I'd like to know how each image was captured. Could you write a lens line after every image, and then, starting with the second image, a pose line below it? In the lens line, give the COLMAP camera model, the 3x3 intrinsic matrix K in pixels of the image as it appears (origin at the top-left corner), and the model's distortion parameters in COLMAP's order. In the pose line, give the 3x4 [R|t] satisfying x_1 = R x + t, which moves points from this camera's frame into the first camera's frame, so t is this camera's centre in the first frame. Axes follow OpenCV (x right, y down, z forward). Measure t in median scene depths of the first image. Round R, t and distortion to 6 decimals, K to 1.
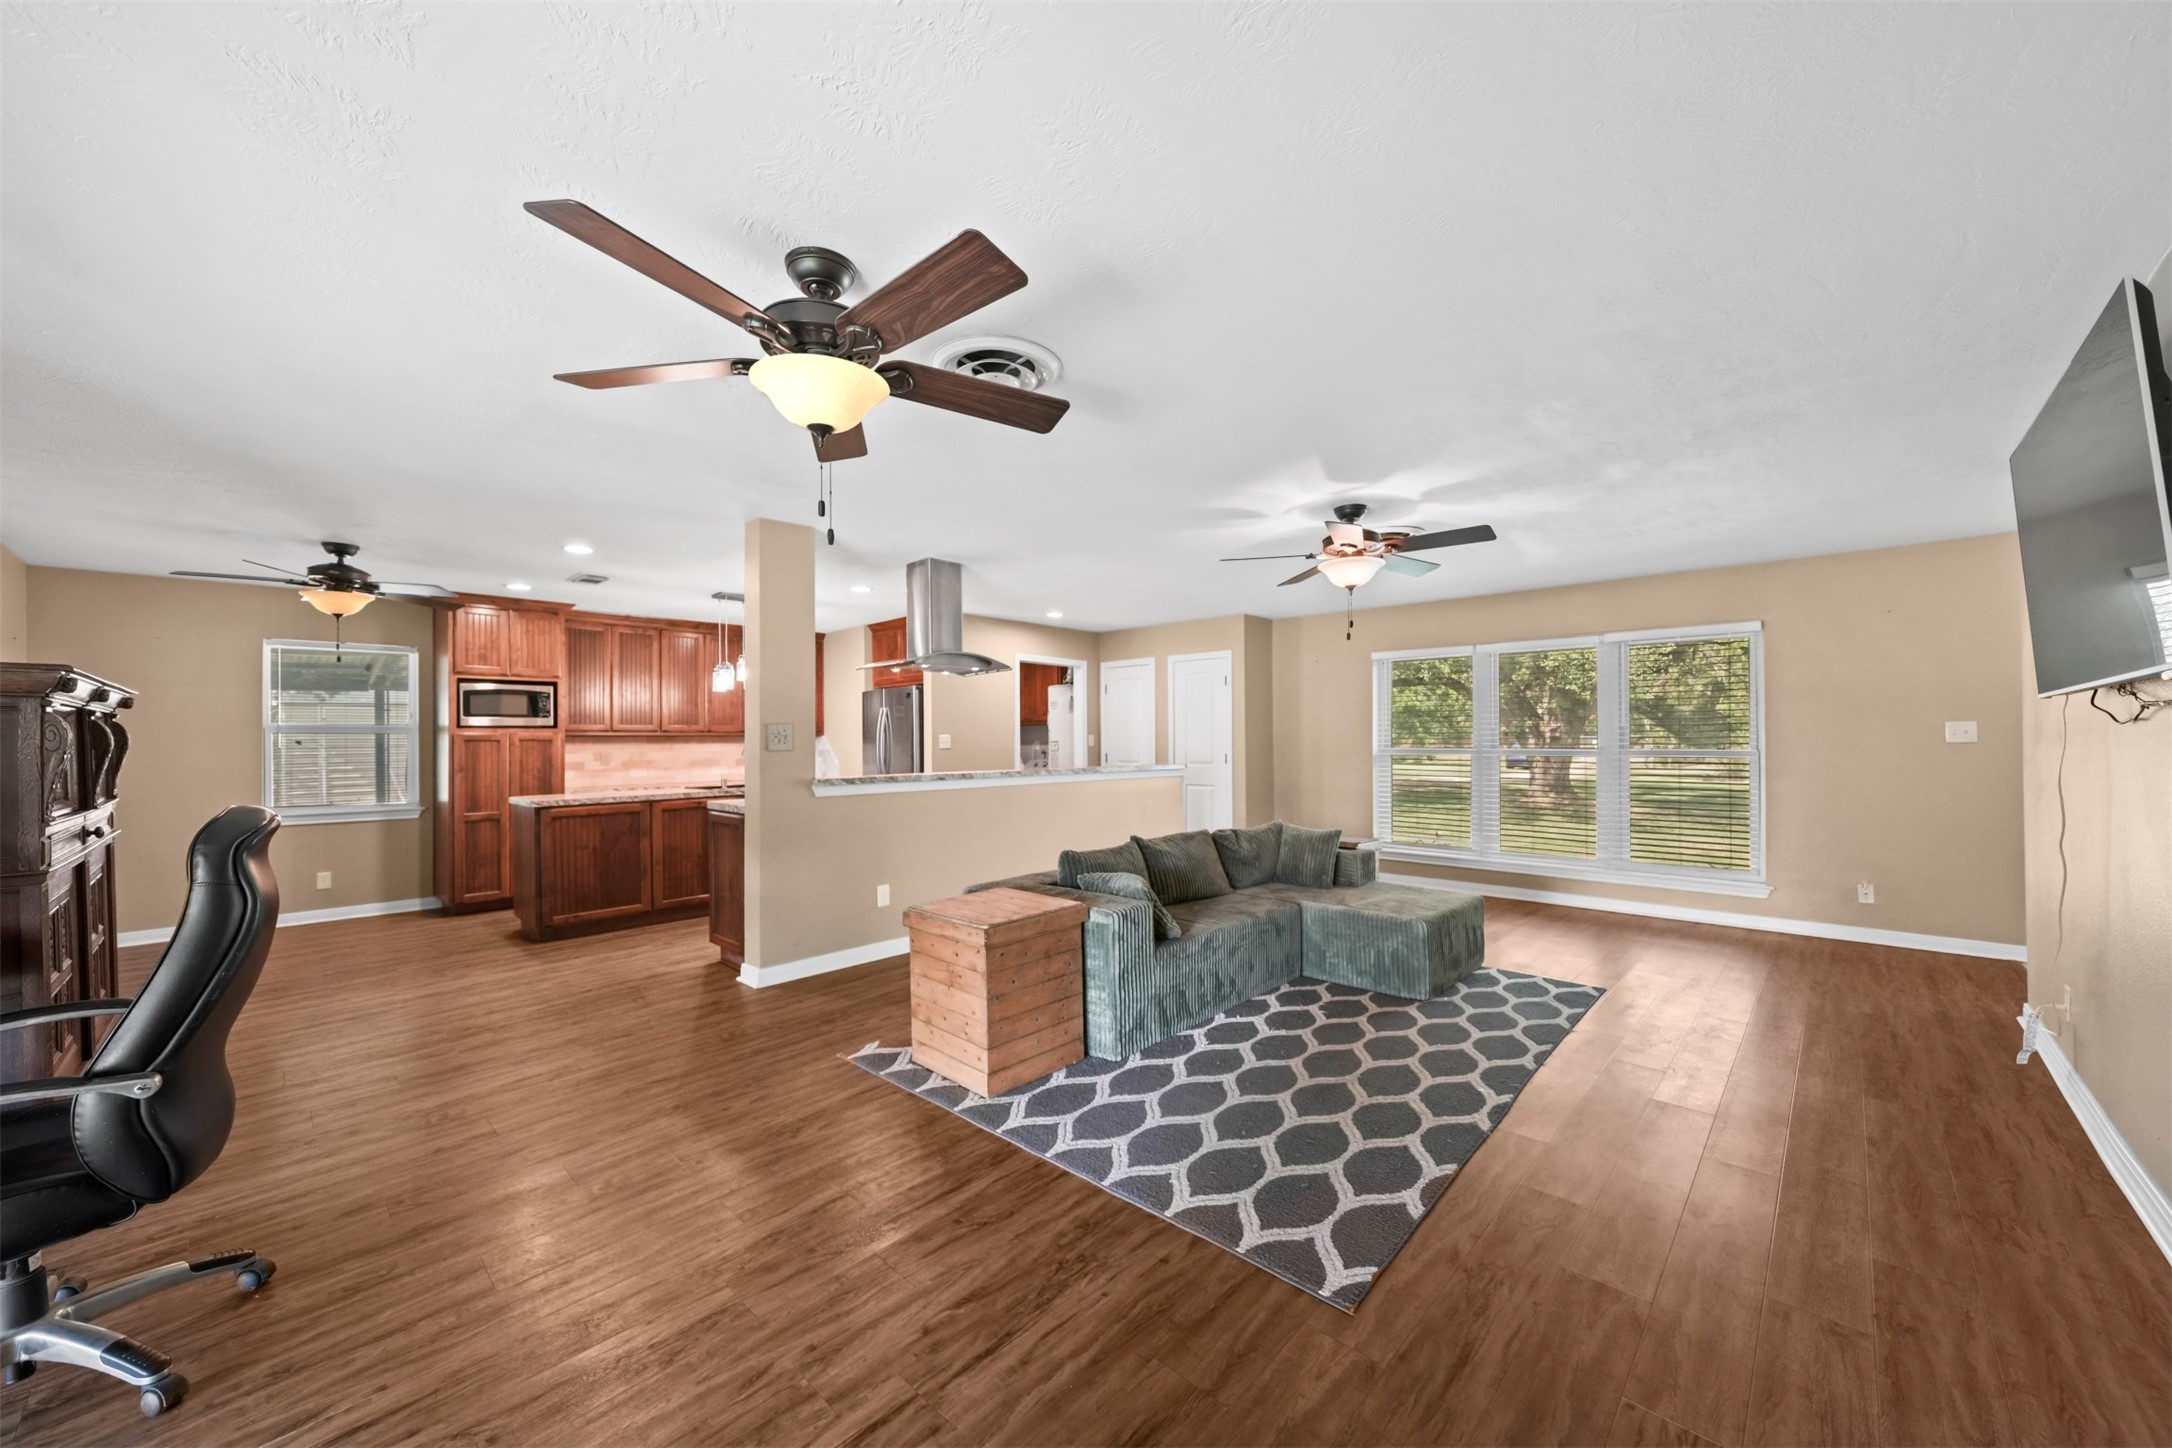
lens RADIAL K [[799.1, 0, 1074.9], [0, 799.1, 733.8], [0, 0, 1]] dist [-0.003009, 0.000050]
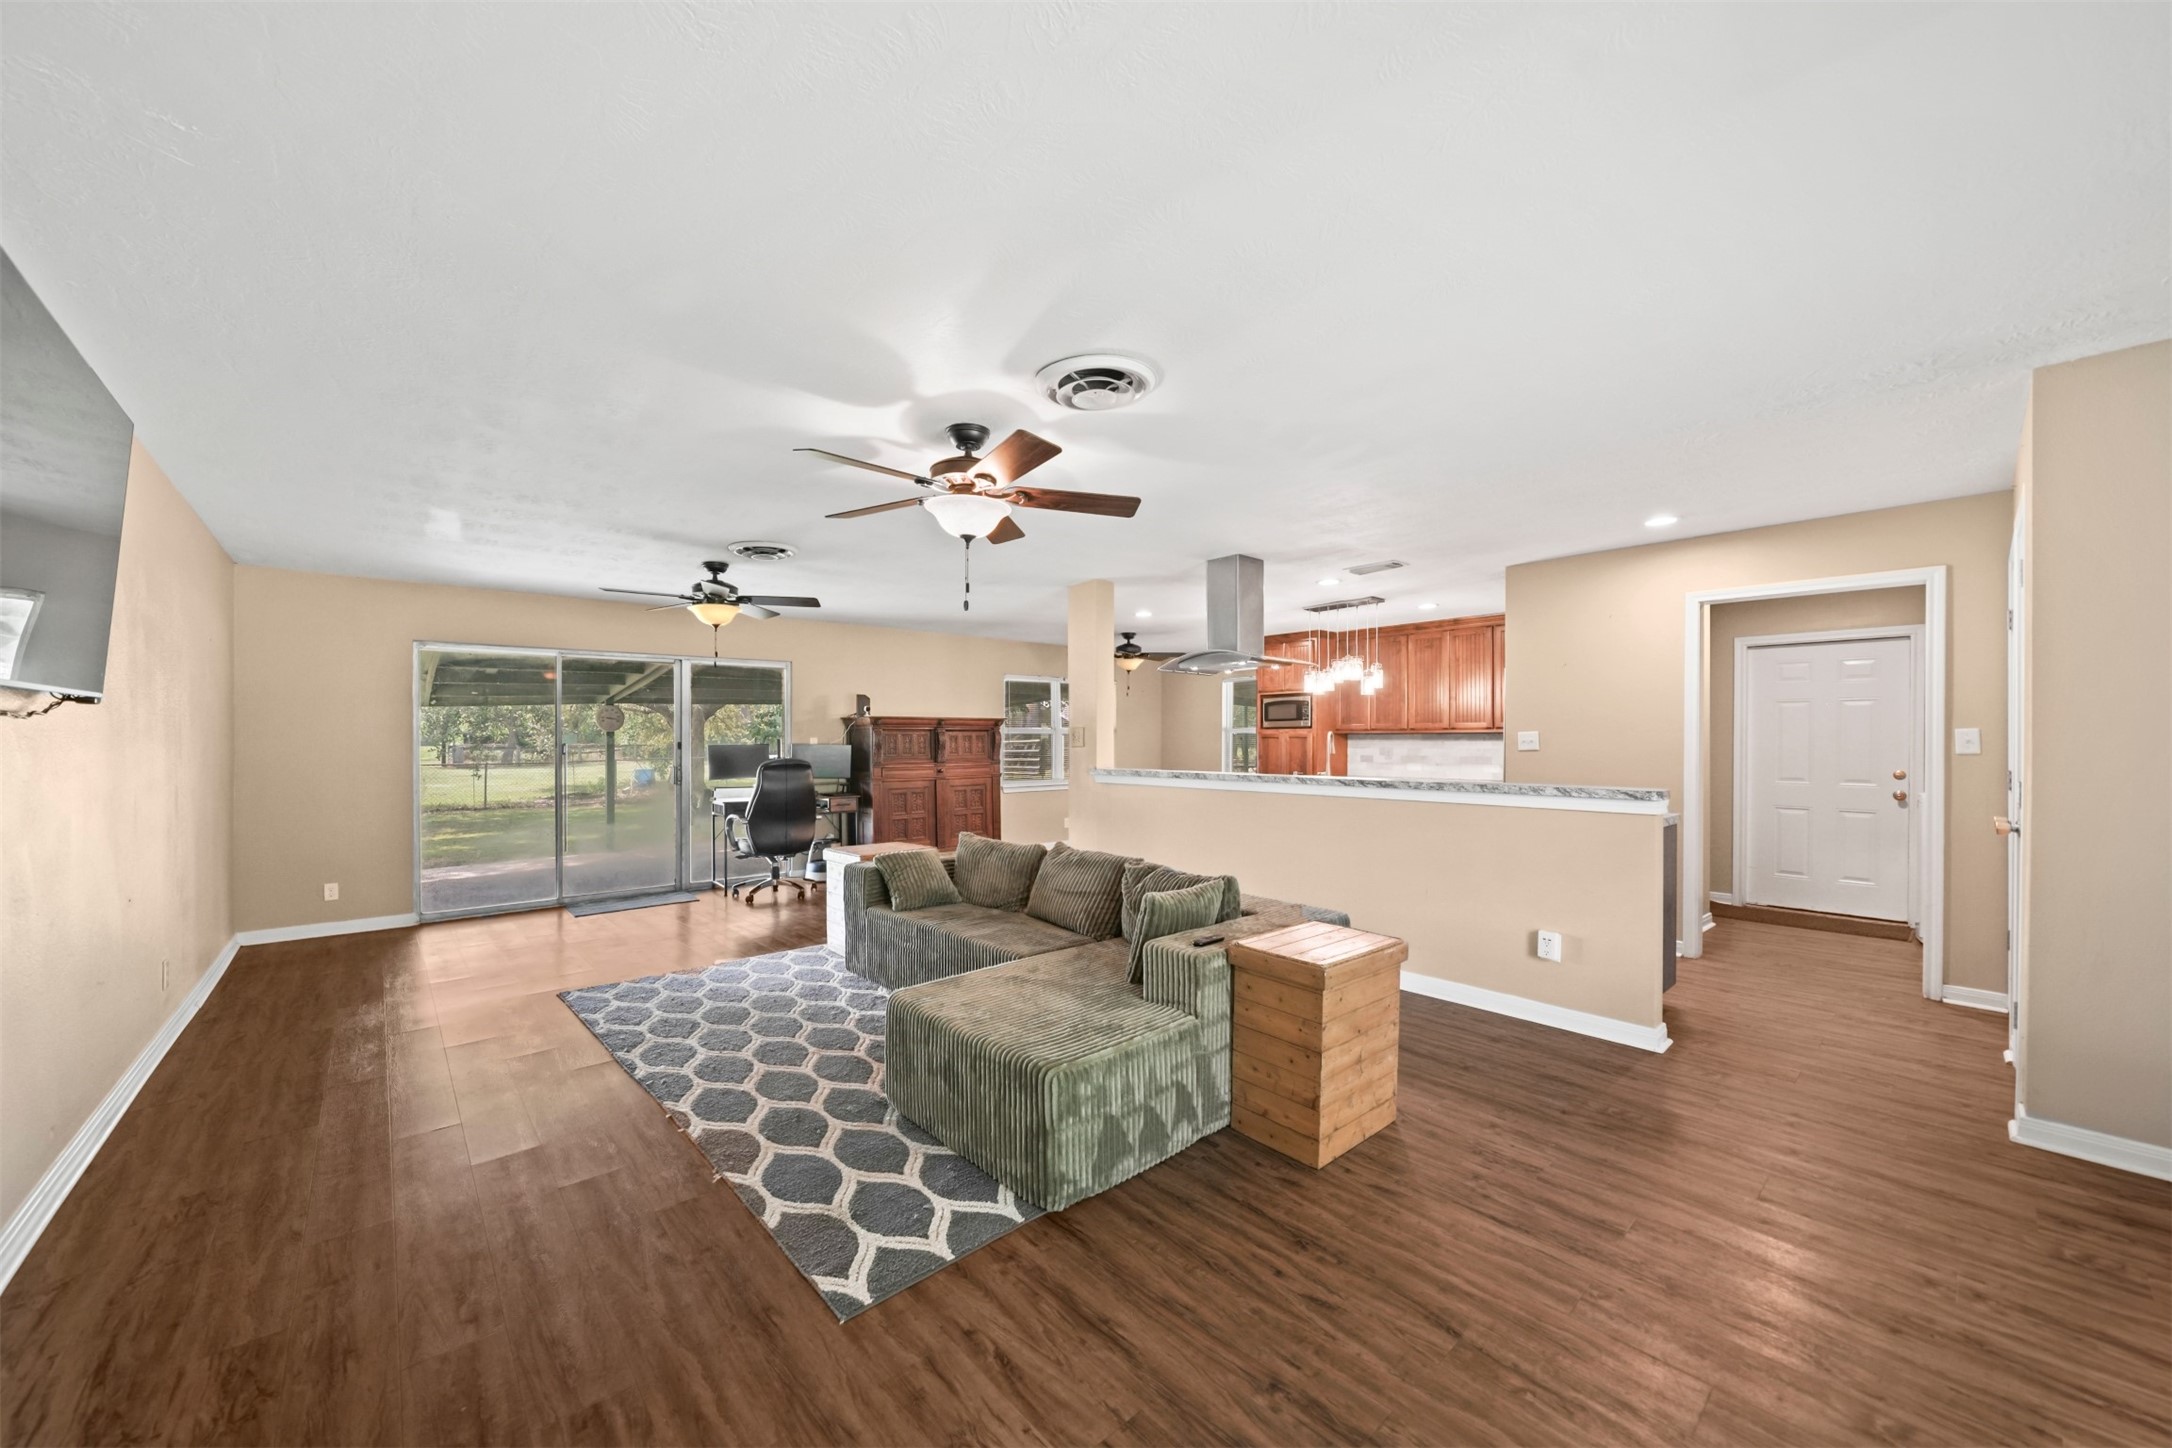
lens RADIAL K [[799.1, 0, 1080.7], [0, 799.1, 746.1], [0, 0, 1]] dist [-0.003009, 0.000050]
pose [[-0.079988, 0.015042, -0.996682, 0.726268], [0.011960, 0.999829, 0.014130, -0.000994], [0.996724, -0.010790, -0.080154, 0.781626]]
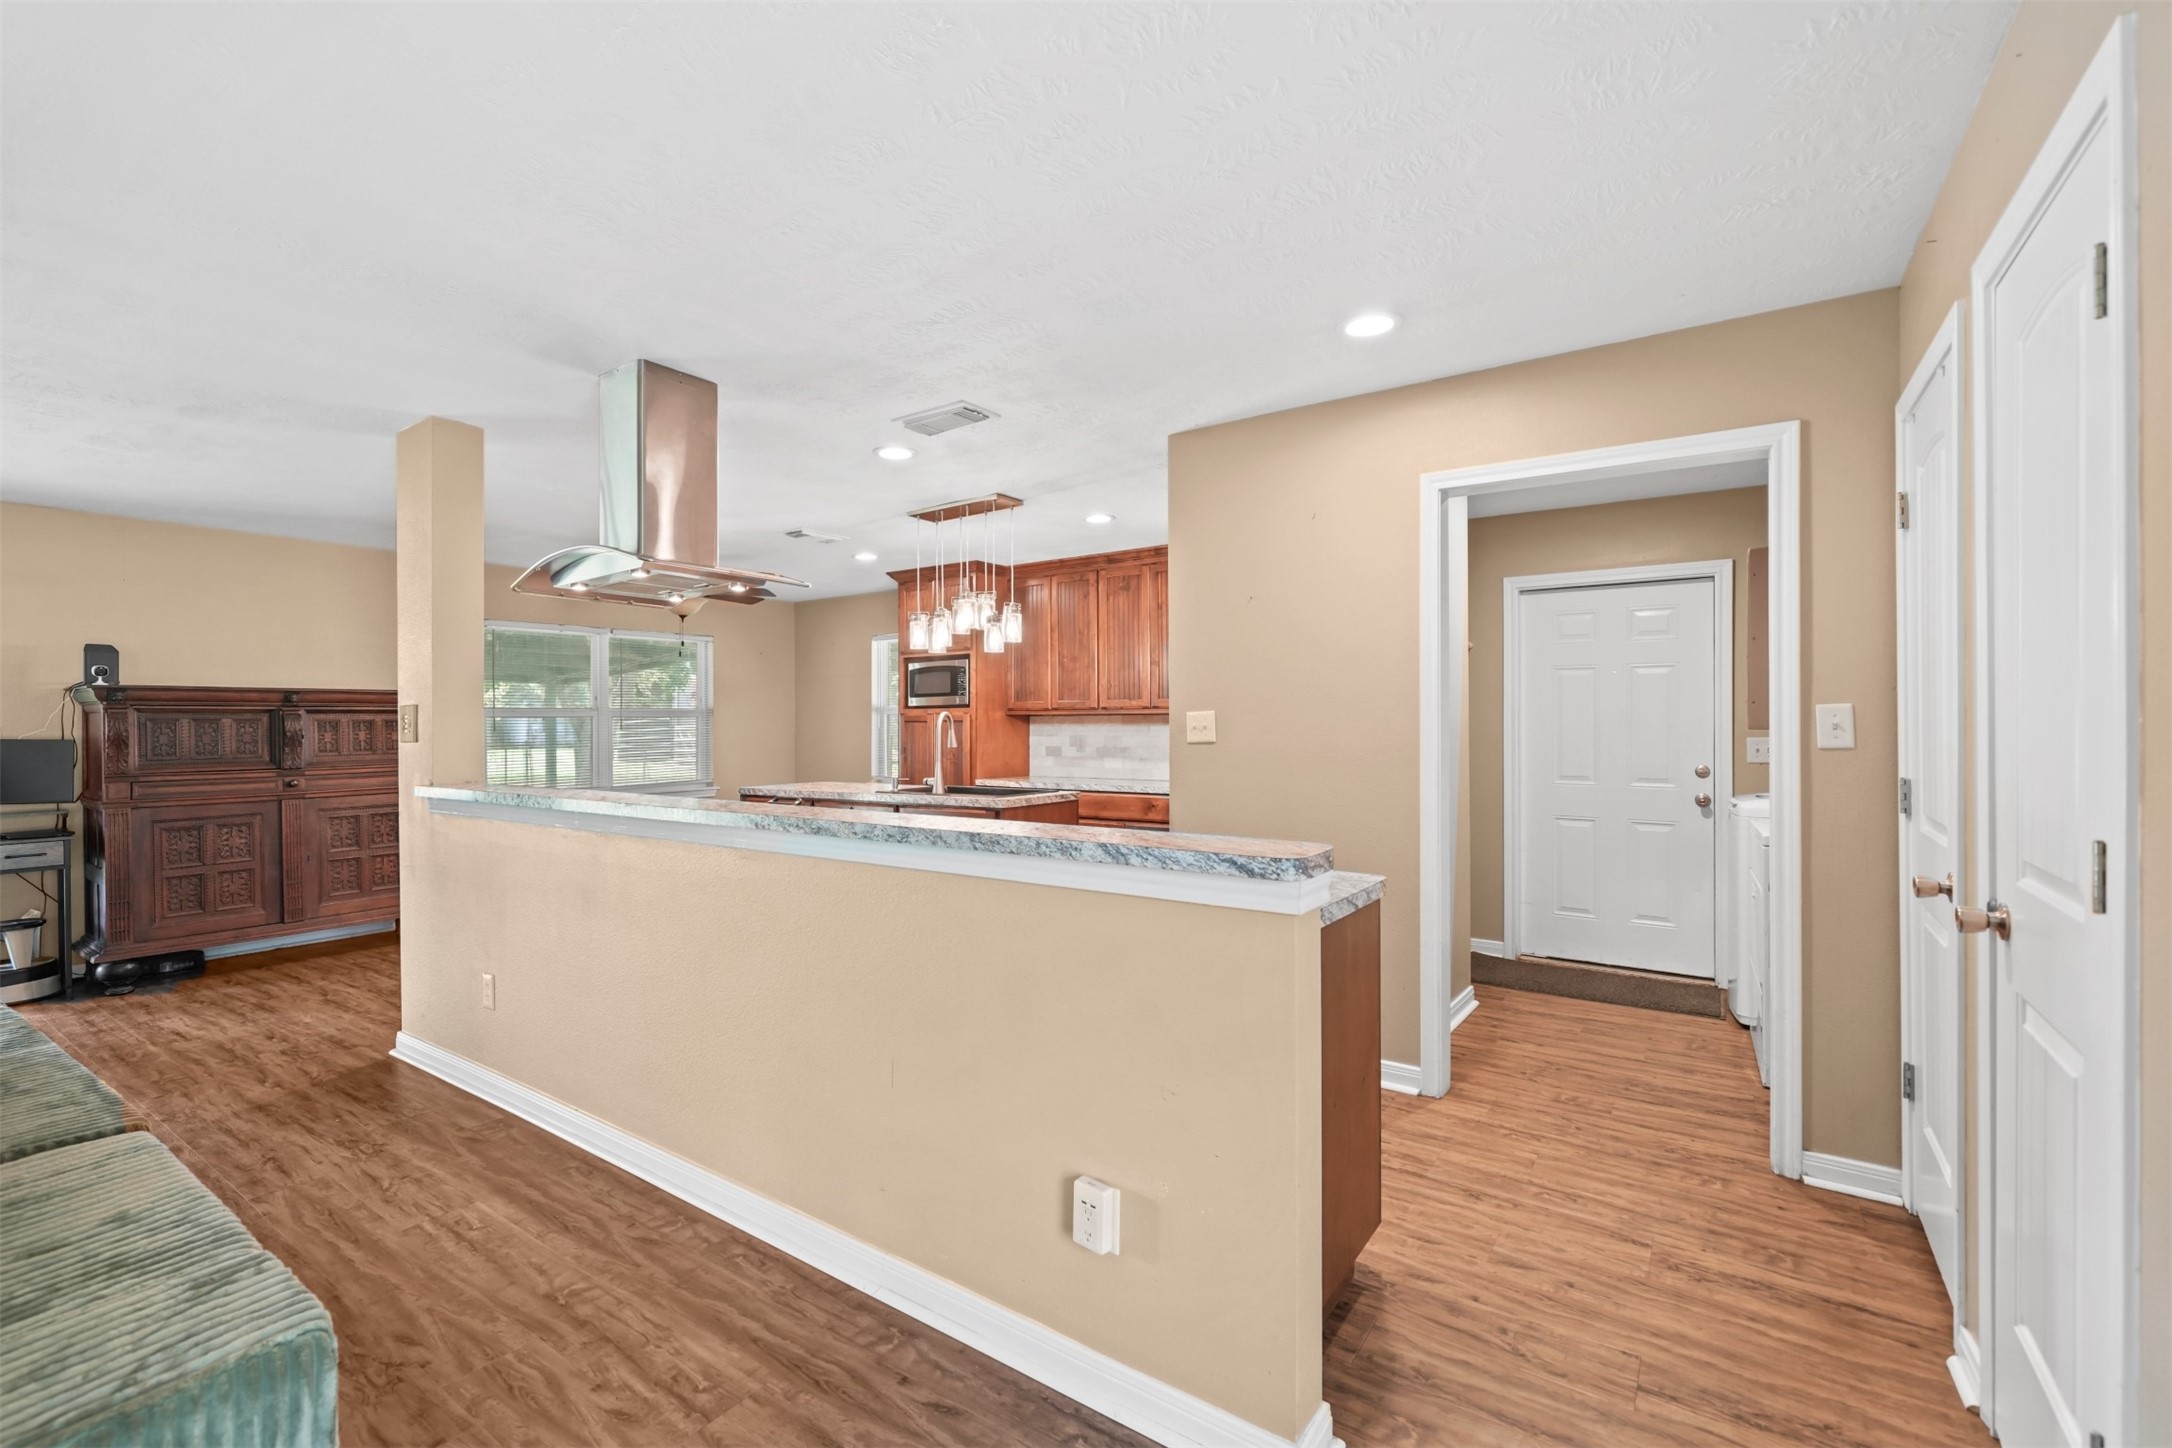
lens RADIAL K [[925.8, 0, 1087.1], [0, 925.8, 725.2], [0, 0, 1]] dist [-0.004072, -0.000169]
pose [[0.165106, 0.009482, -0.986230, 0.396188], [0.014914, 0.999815, 0.012109, 0.002149], [0.986163, -0.016708, 0.164934, 1.029380]]
